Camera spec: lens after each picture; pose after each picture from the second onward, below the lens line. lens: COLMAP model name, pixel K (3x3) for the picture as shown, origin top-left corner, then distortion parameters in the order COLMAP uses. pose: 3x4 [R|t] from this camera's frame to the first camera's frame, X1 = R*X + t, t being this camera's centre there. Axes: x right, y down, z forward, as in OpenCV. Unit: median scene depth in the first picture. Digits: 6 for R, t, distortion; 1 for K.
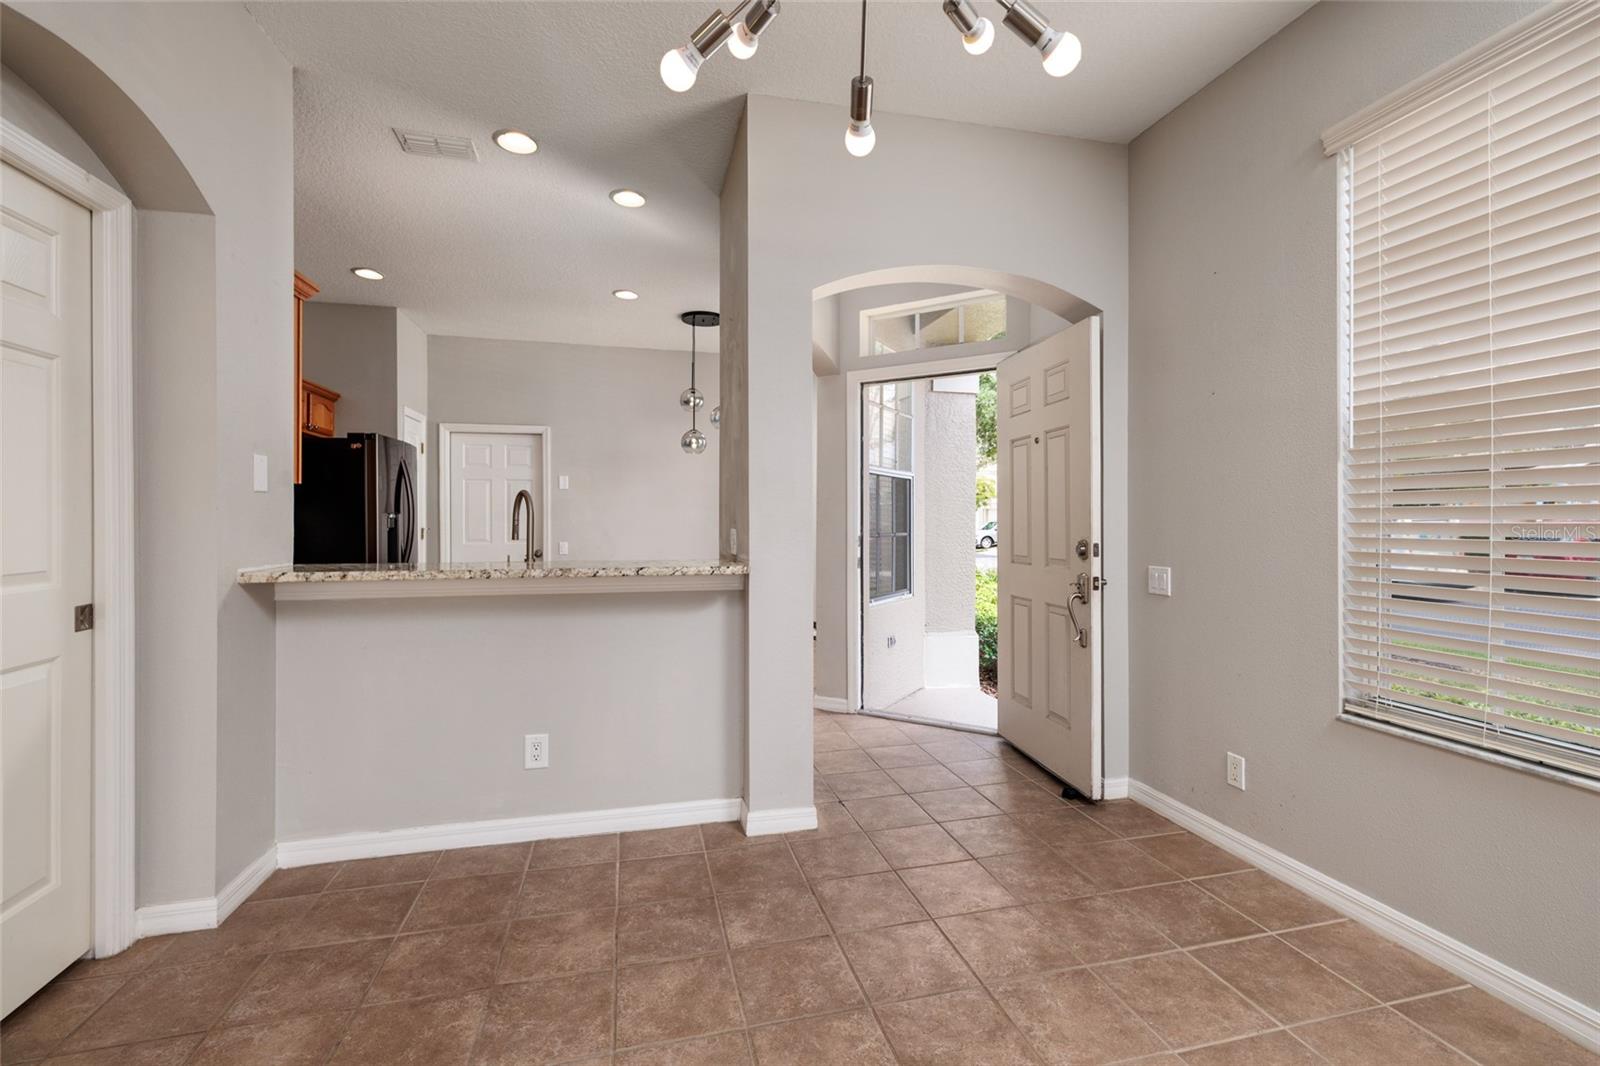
lens RADIAL K [[693.1, 0, 806.9], [0, 693.1, 517.3], [0, 0, 1]] dist [0.002846, 0.001203]
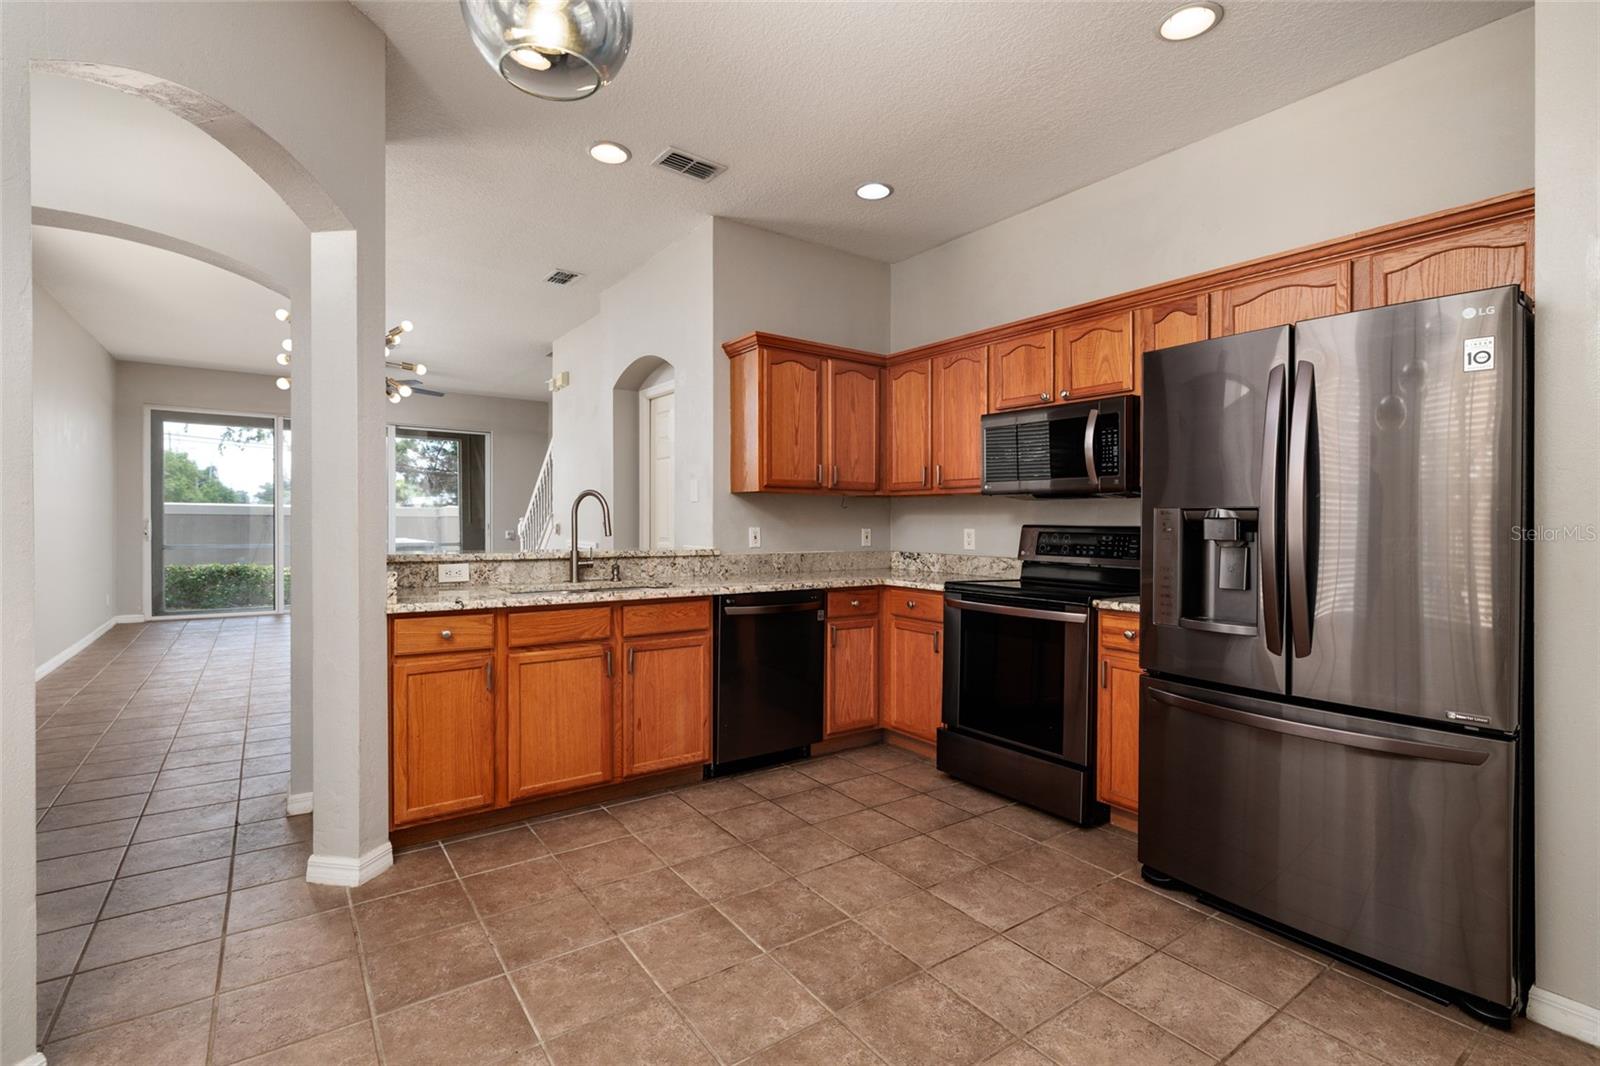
lens RADIAL K [[736.1, 0, 798.4], [0, 736.1, 536.0], [0, 0, 1]] dist [-0.008784, 0.001506]
pose [[-0.931356, -0.003510, -0.364094, -0.341846], [-0.009851, 0.999830, 0.015562, 0.014474], [0.363977, 0.018080, -0.931232, 2.568887]]
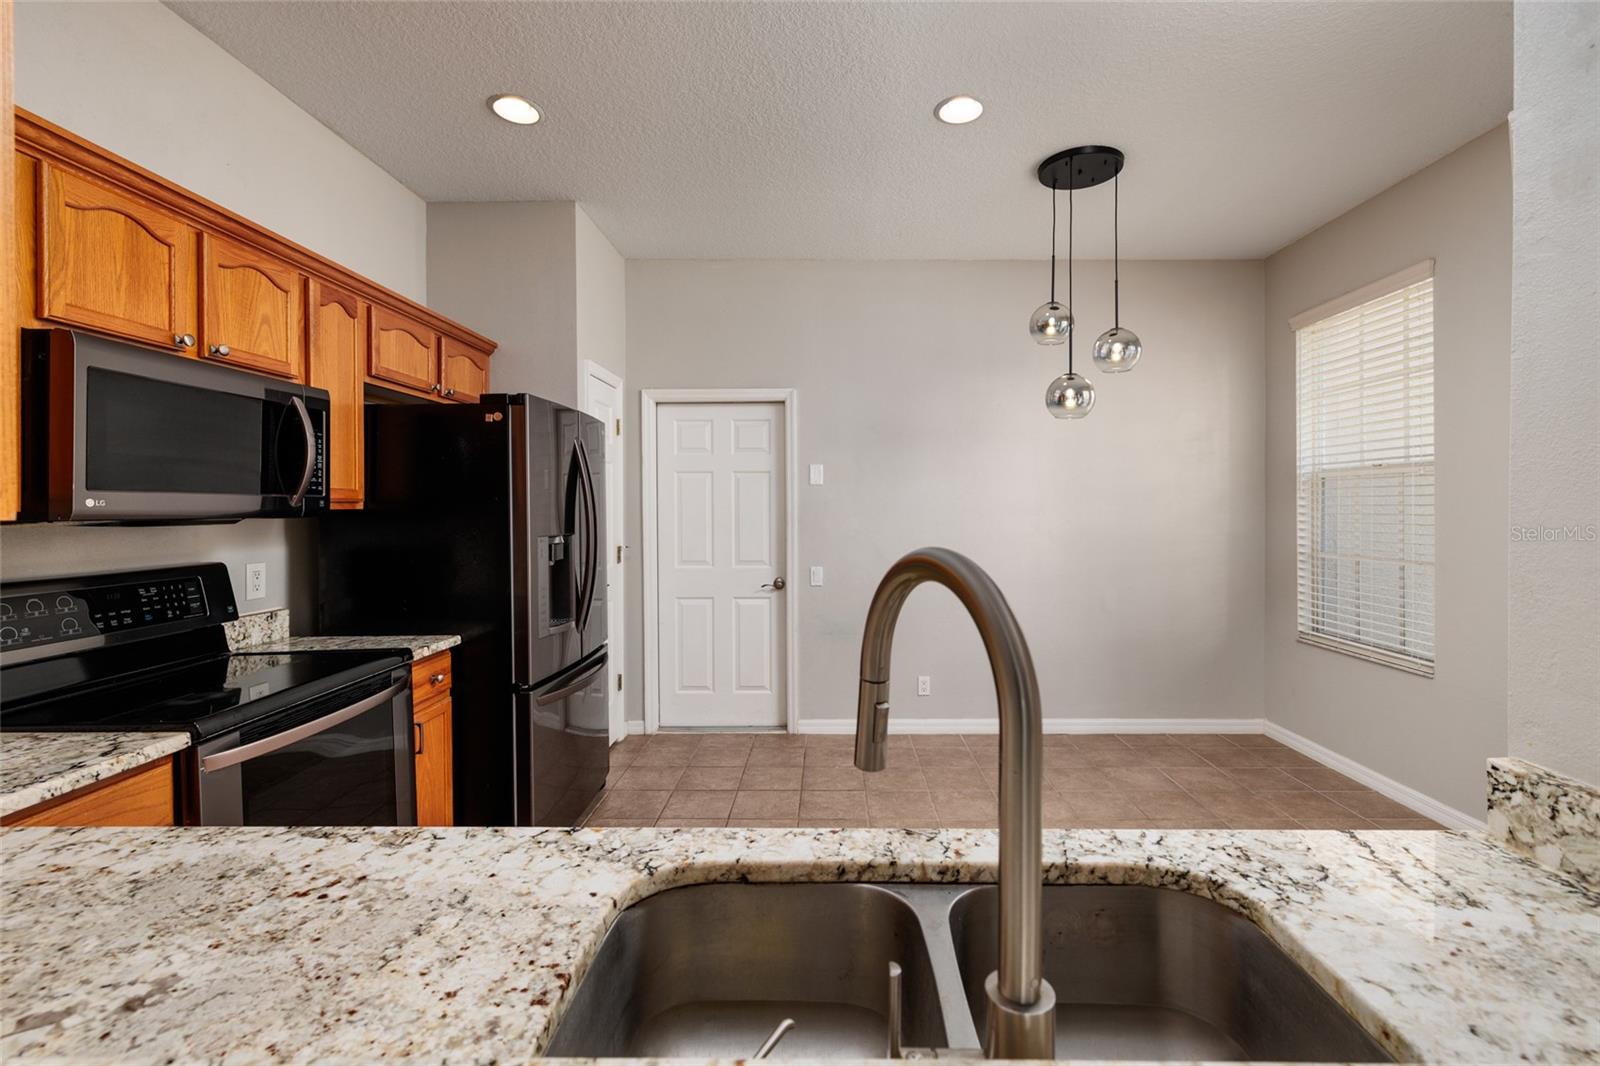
lens RADIAL K [[693.1, 0, 817.6], [0, 693.1, 514.7], [0, 0, 1]] dist [0.002846, 0.001203]
pose [[0.964823, 0.001216, -0.262897, -0.460650], [0.002737, 0.999889, 0.014669, -0.058999], [0.262885, -0.014873, 0.964712, 0.961229]]
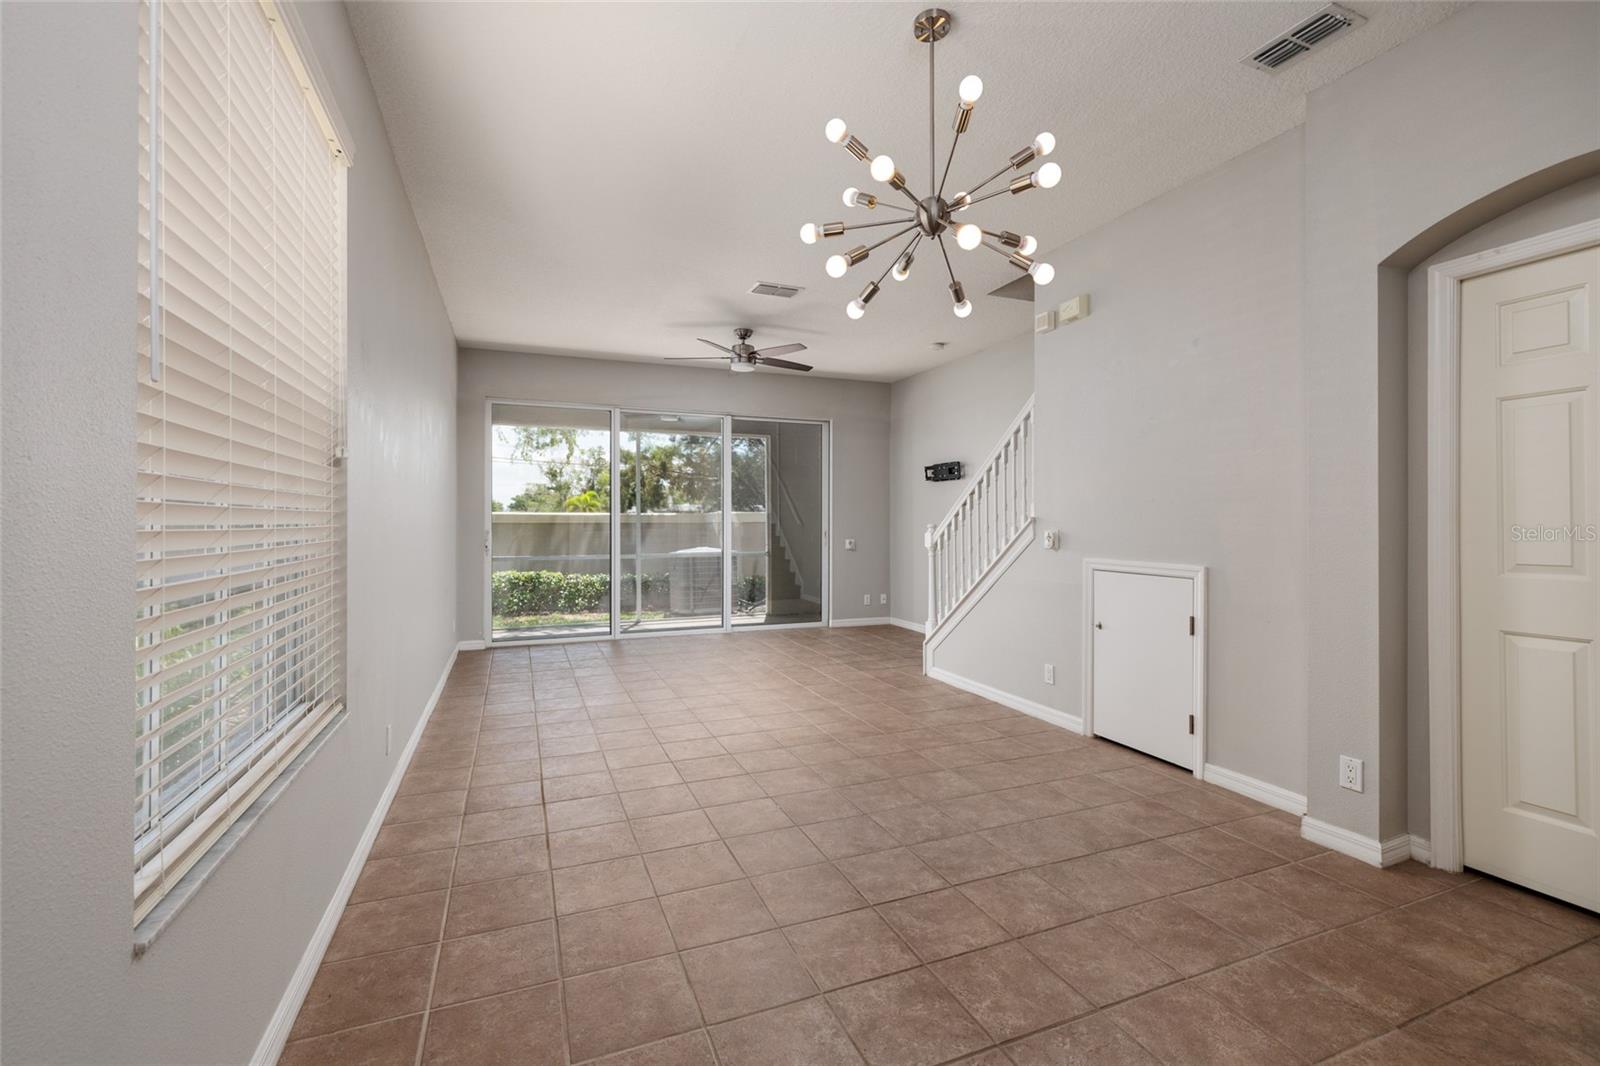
lens RADIAL K [[693.1, 0, 797.6], [0, 693.1, 521.9], [0, 0, 1]] dist [0.002846, 0.001203]
pose [[-0.991242, -0.001588, -0.132052, 0.332631], [-0.000864, 0.999984, -0.005537, 0.003977], [0.132058, -0.005374, -0.991227, 1.302571]]
